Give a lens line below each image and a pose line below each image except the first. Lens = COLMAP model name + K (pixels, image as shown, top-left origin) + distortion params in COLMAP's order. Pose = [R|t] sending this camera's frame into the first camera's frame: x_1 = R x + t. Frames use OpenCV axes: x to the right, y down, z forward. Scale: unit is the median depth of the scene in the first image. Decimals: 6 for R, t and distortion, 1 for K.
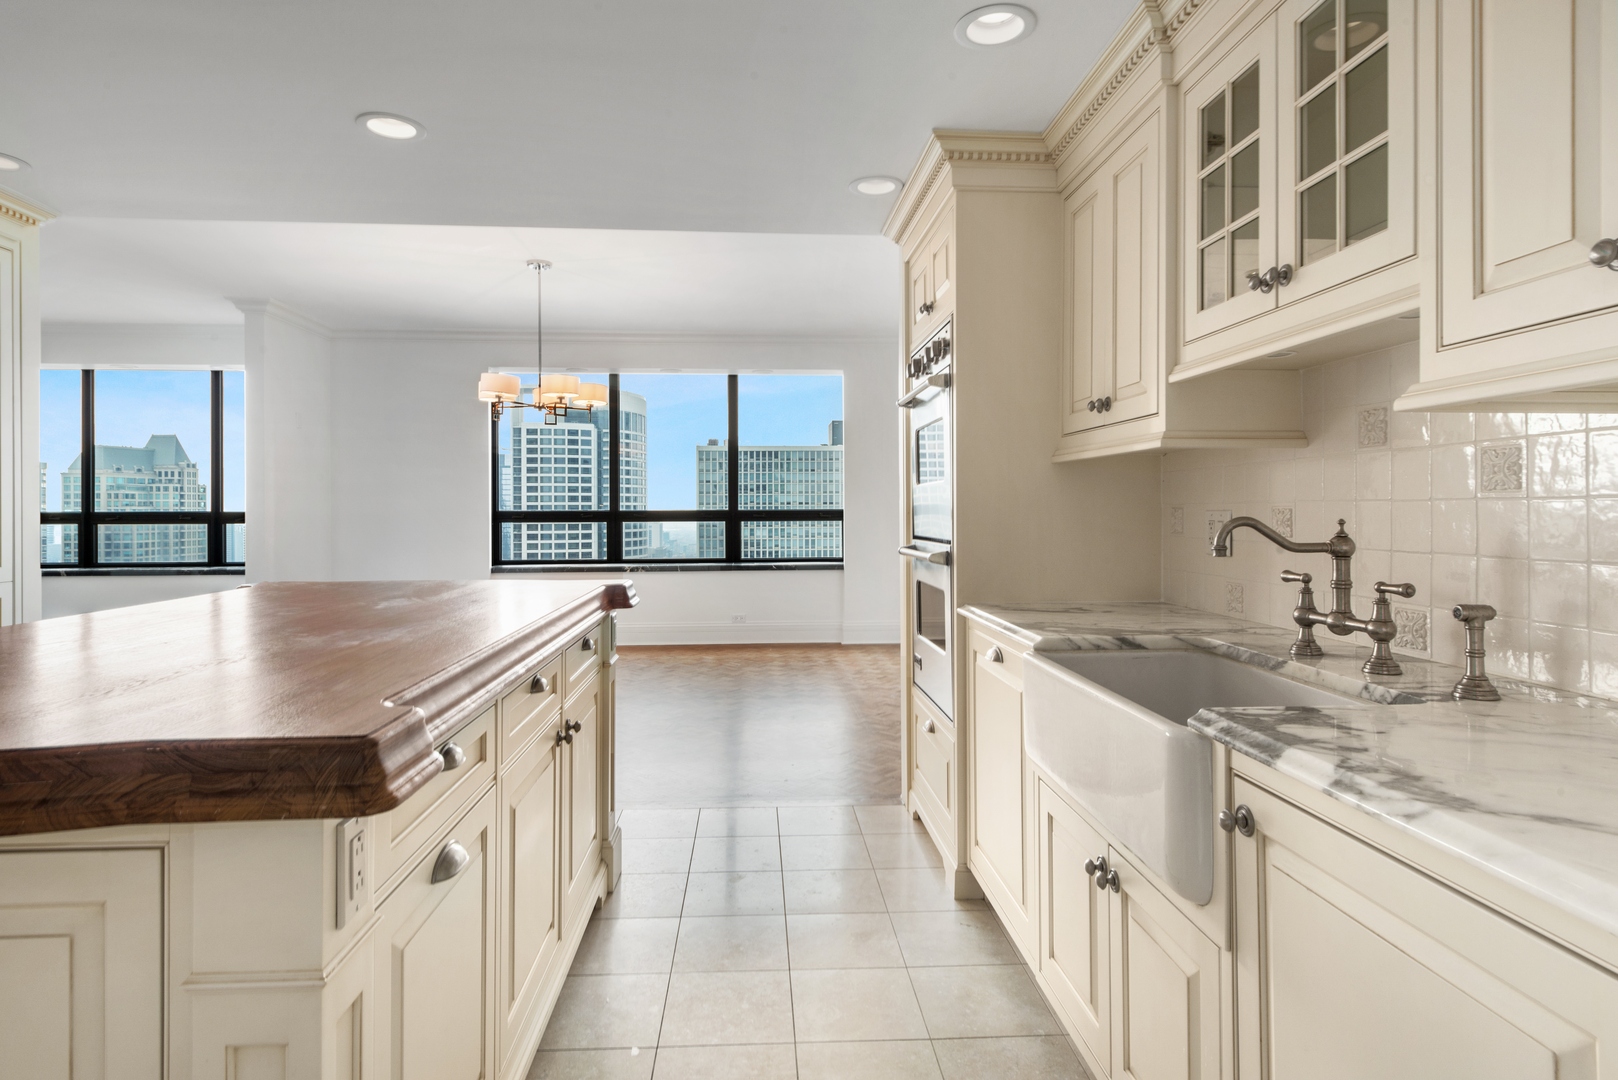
lens RADIAL K [[874.6, 0, 784.3], [0, 874.6, 508.9], [0, 0, 1]] dist [-0.021272, -0.000303]
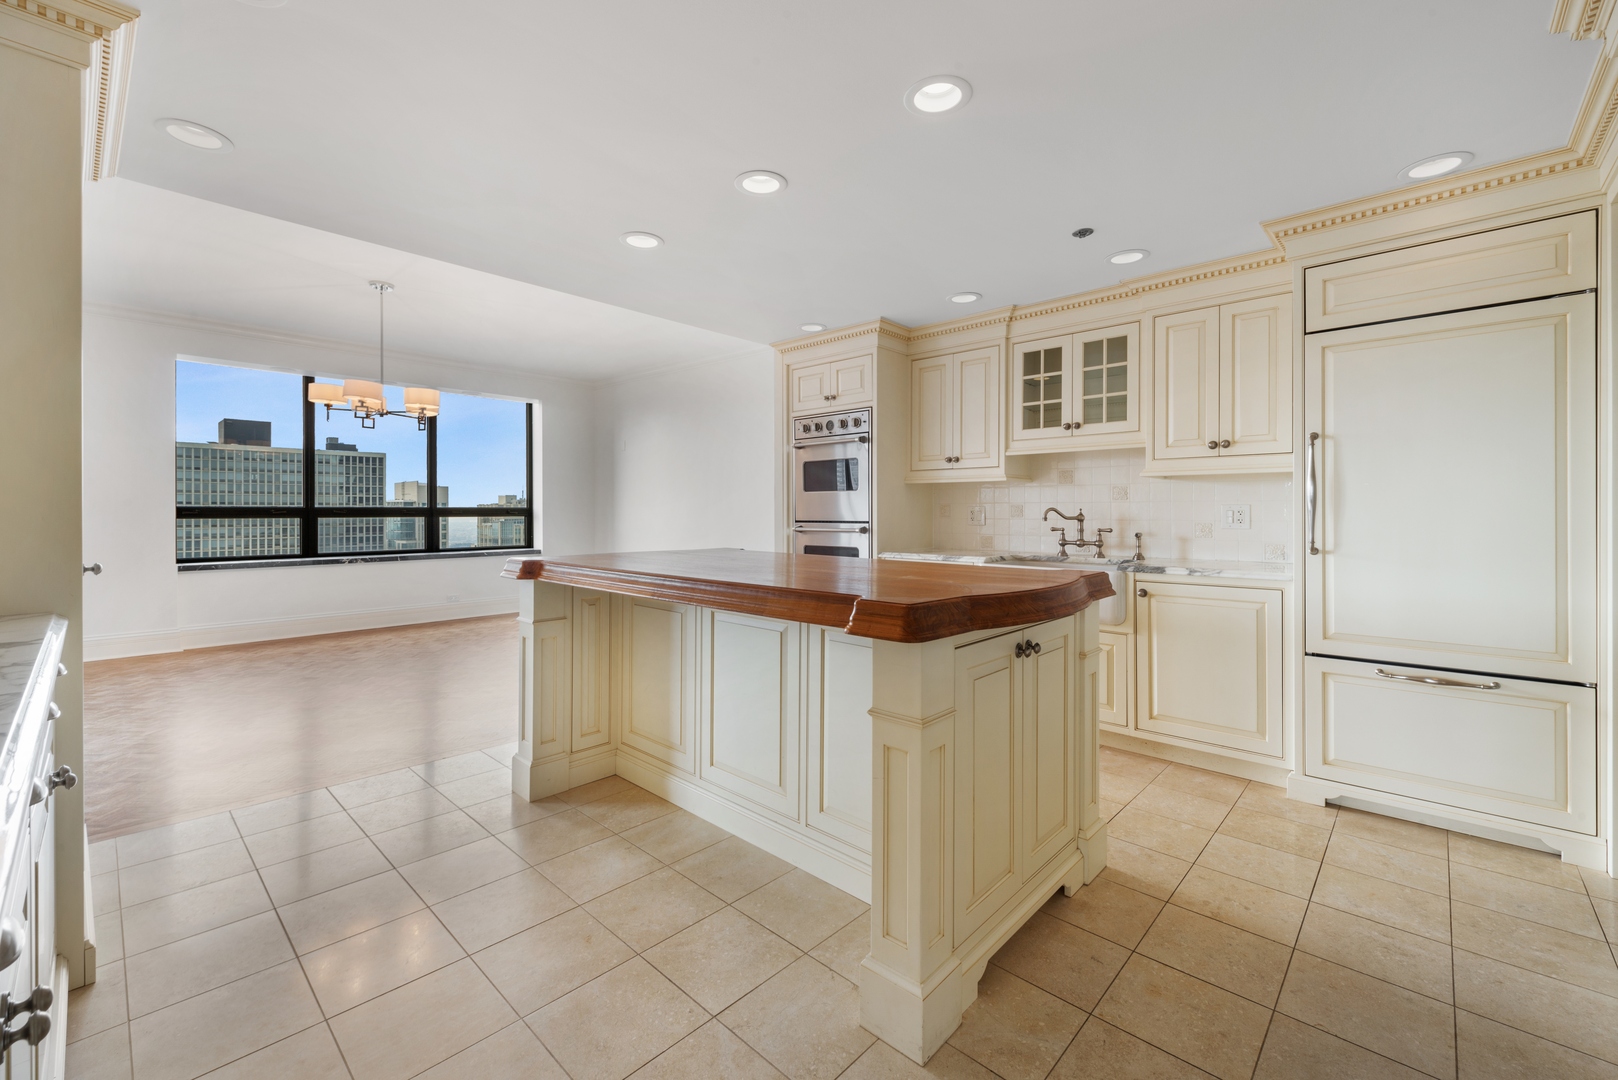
lens RADIAL K [[677.0, 0, 807.2], [0, 677.0, 514.8], [0, 0, 1]] dist [0.000976, -0.000006]
pose [[0.706395, -0.003217, 0.707810, -1.402430], [-0.002131, 0.999975, 0.006671, 0.016656], [-0.707814, -0.006220, 0.706371, 0.016303]]
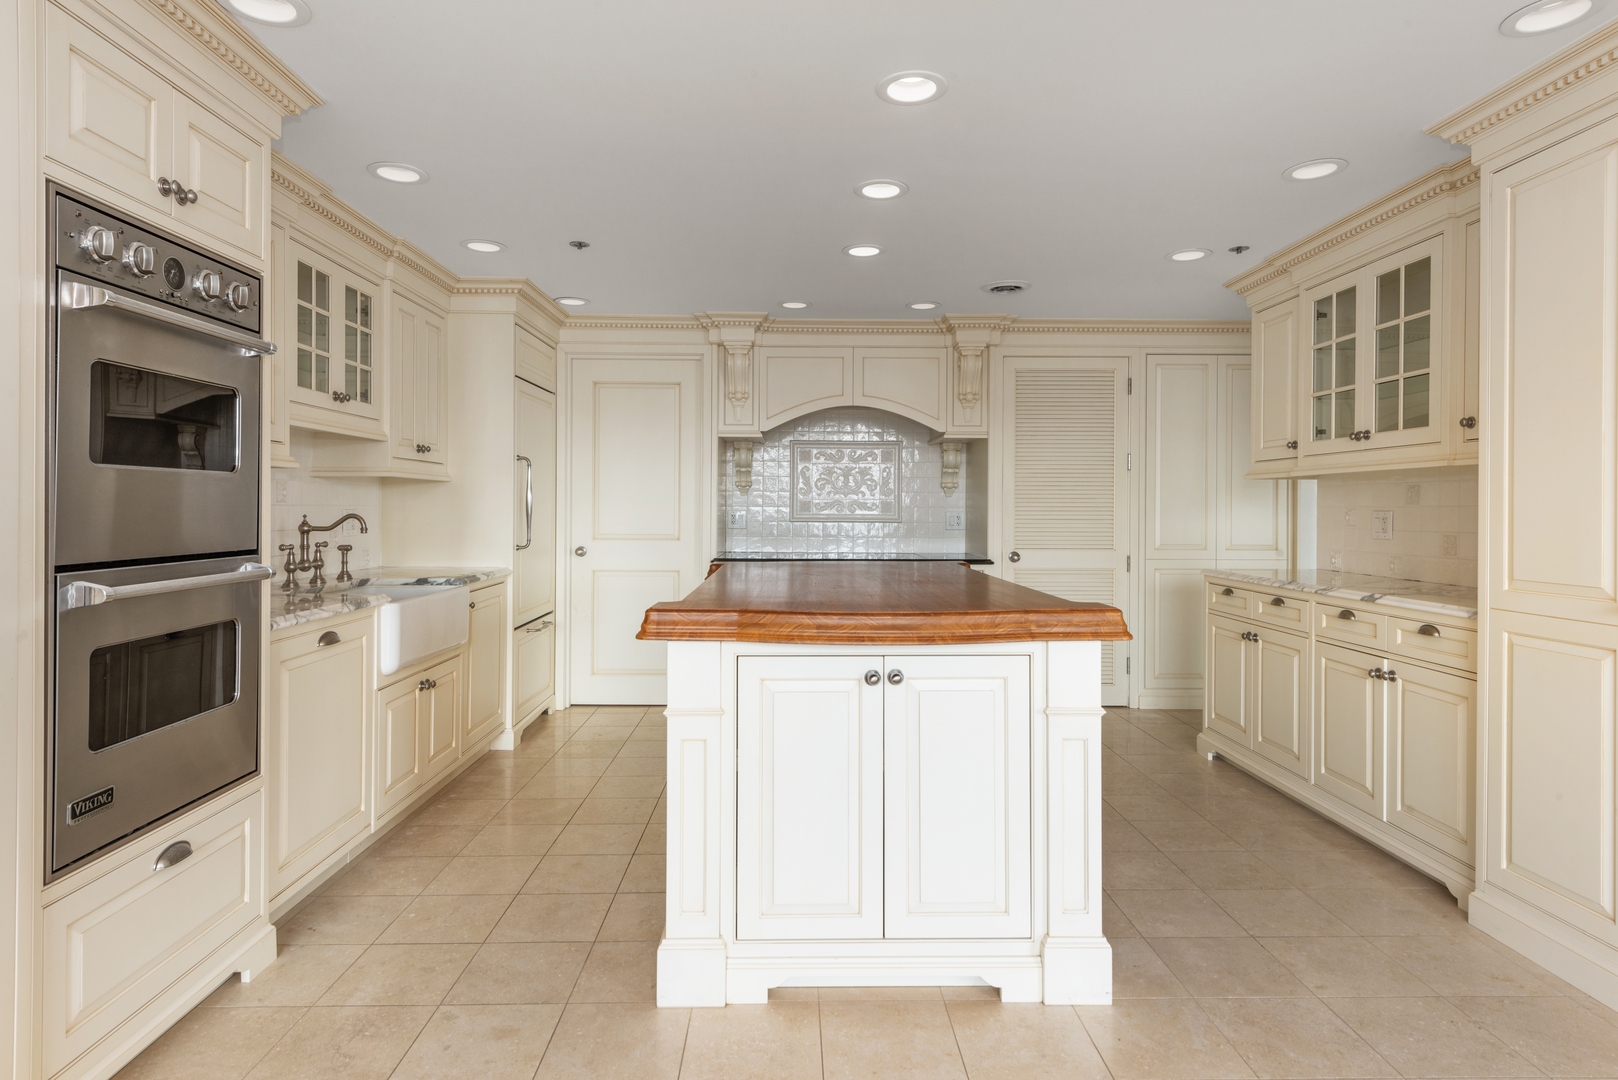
lens RADIAL K [[884.8, 0, 805.1], [0, 884.8, 507.9], [0, 0, 1]] dist [0.020008, -0.001174]
pose [[-0.999881, -0.007819, 0.013331, -0.467262], [-0.007861, 0.999964, -0.003156, -0.005401], [-0.013306, -0.003261, -0.999906, 2.575625]]
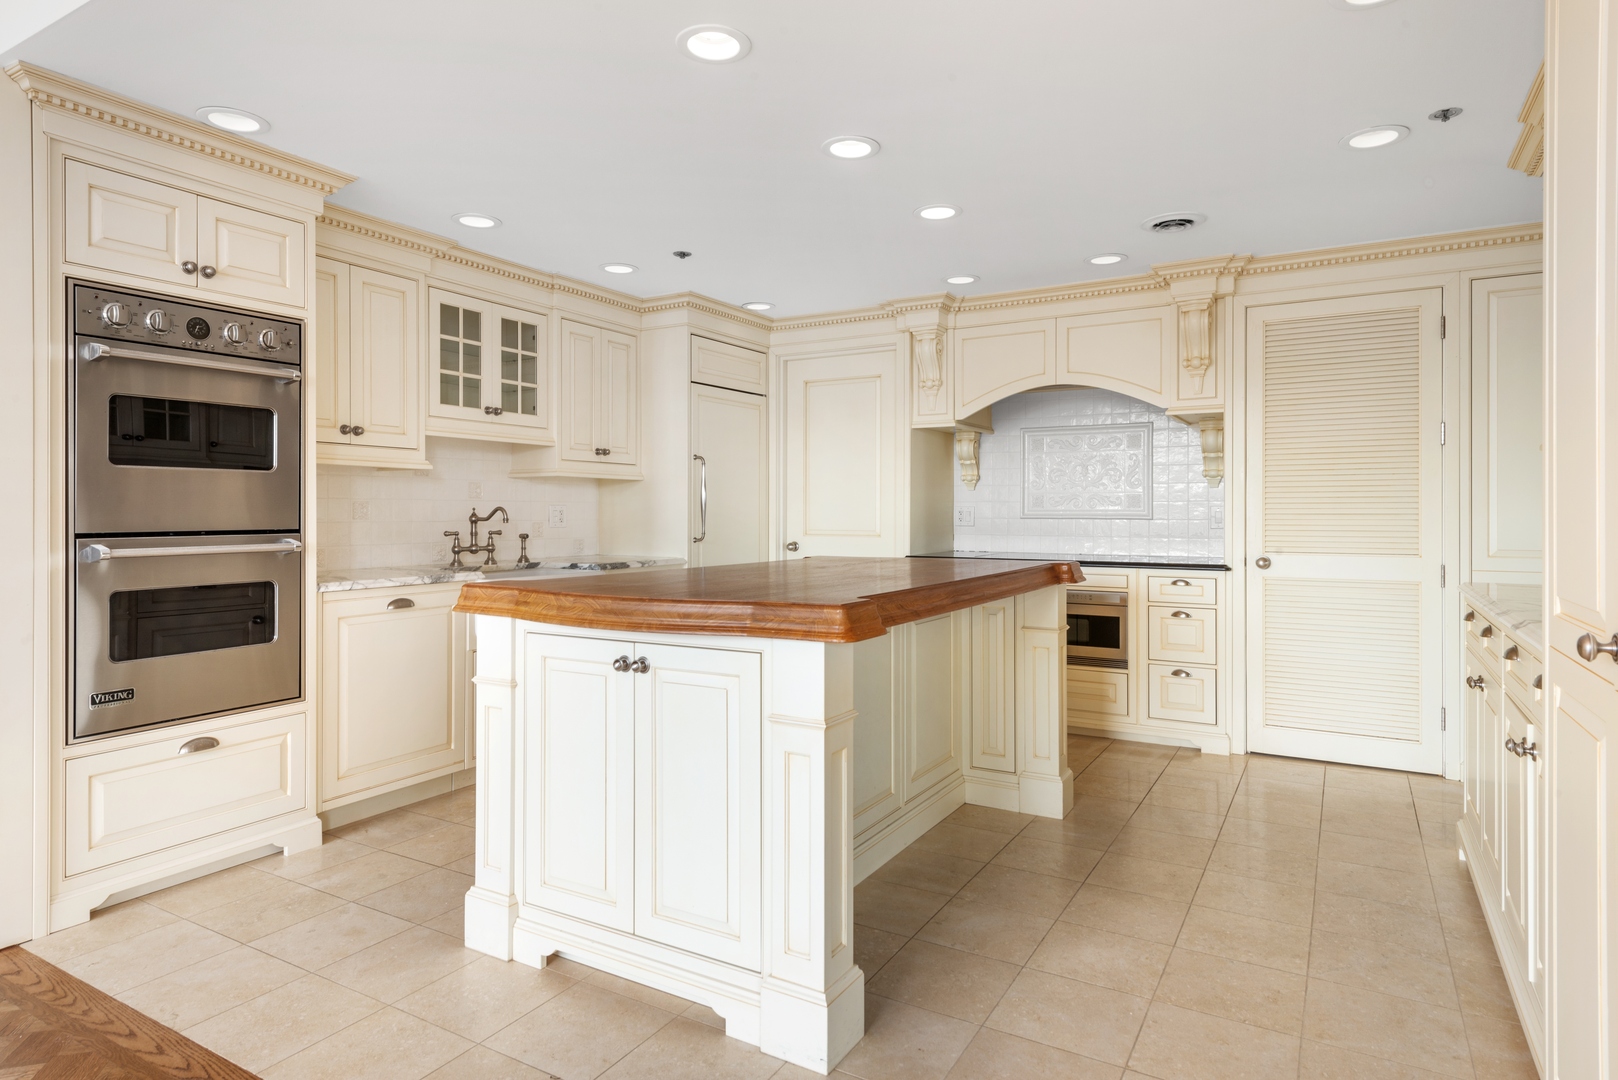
lens RADIAL K [[914.7, 0, 807.1], [0, 914.7, 508.9], [0, 0, 1]] dist [0.020701, -0.000877]
pose [[-0.844998, -0.002276, 0.534765, -1.337339], [-0.005221, 0.999978, -0.003994, 0.017463], [-0.534744, -0.006167, -0.844992, 2.288233]]
